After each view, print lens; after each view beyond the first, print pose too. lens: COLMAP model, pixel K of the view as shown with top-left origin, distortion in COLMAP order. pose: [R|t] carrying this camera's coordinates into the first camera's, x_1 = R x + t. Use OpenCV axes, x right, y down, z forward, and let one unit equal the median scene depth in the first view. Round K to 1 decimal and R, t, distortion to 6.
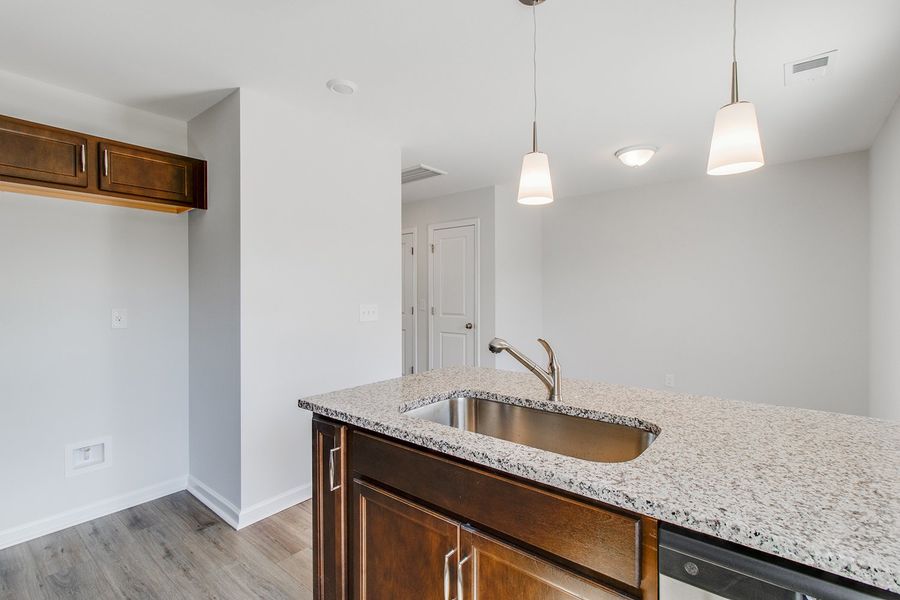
lens RADIAL K [[419.9, 0, 450.3], [0, 419.9, 297.3], [0, 0, 1]] dist [0.003815, 0.001029]
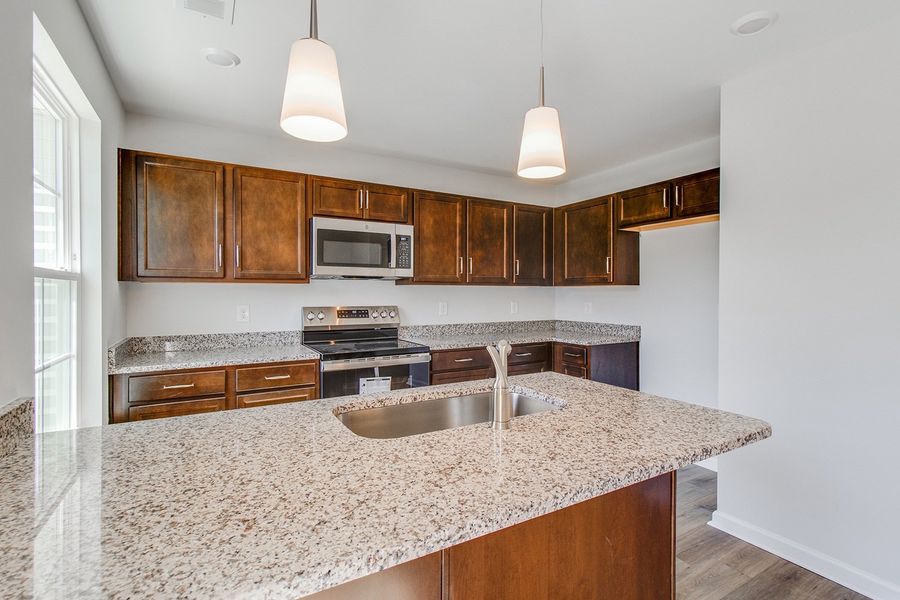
lens RADIAL K [[419.9, 0, 450.8], [0, 419.9, 296.2], [0, 0, 1]] dist [0.003815, 0.001029]
pose [[-0.354464, 0.009697, -0.935020, 1.614948], [-0.009779, 0.999853, 0.014077, -0.025739], [0.935019, 0.014134, -0.354317, 1.870254]]
